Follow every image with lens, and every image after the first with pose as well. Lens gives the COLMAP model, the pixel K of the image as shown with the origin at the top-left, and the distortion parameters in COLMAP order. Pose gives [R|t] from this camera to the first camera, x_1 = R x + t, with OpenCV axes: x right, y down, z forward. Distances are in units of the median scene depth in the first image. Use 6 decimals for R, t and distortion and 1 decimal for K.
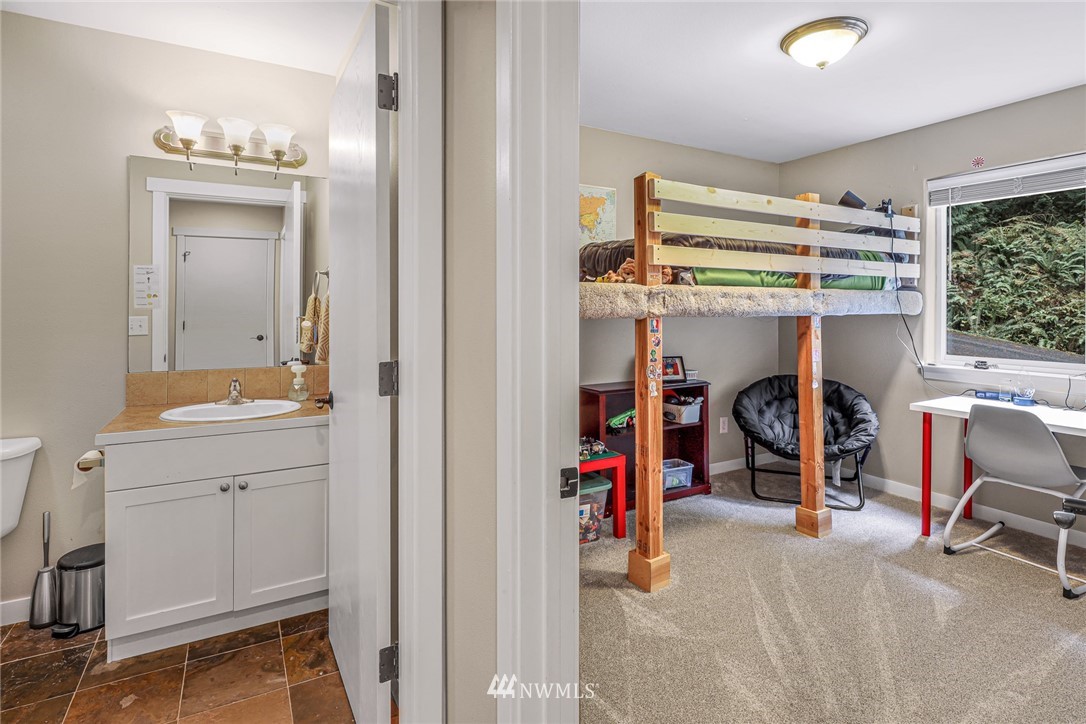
lens RADIAL K [[538.2, 0, 541.0], [0, 538.2, 303.8], [0, 0, 1]] dist [0.000798, -0.000259]
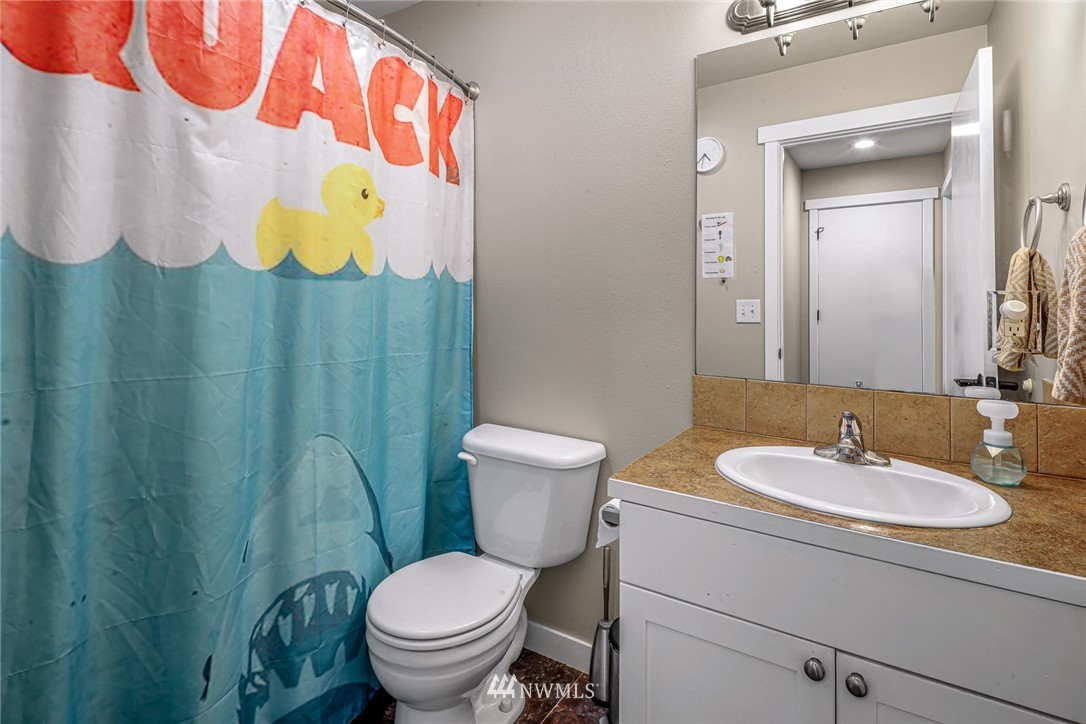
lens RADIAL K [[537.7, 0, 545.3], [0, 537.7, 288.7], [0, 0, 1]] dist [0.000264, -0.000602]
pose [[0.465874, -0.015851, -0.884709, -0.167854], [0.002033, 0.999856, -0.016844, 0.021049], [0.884849, 0.006049, 0.465839, 0.338901]]
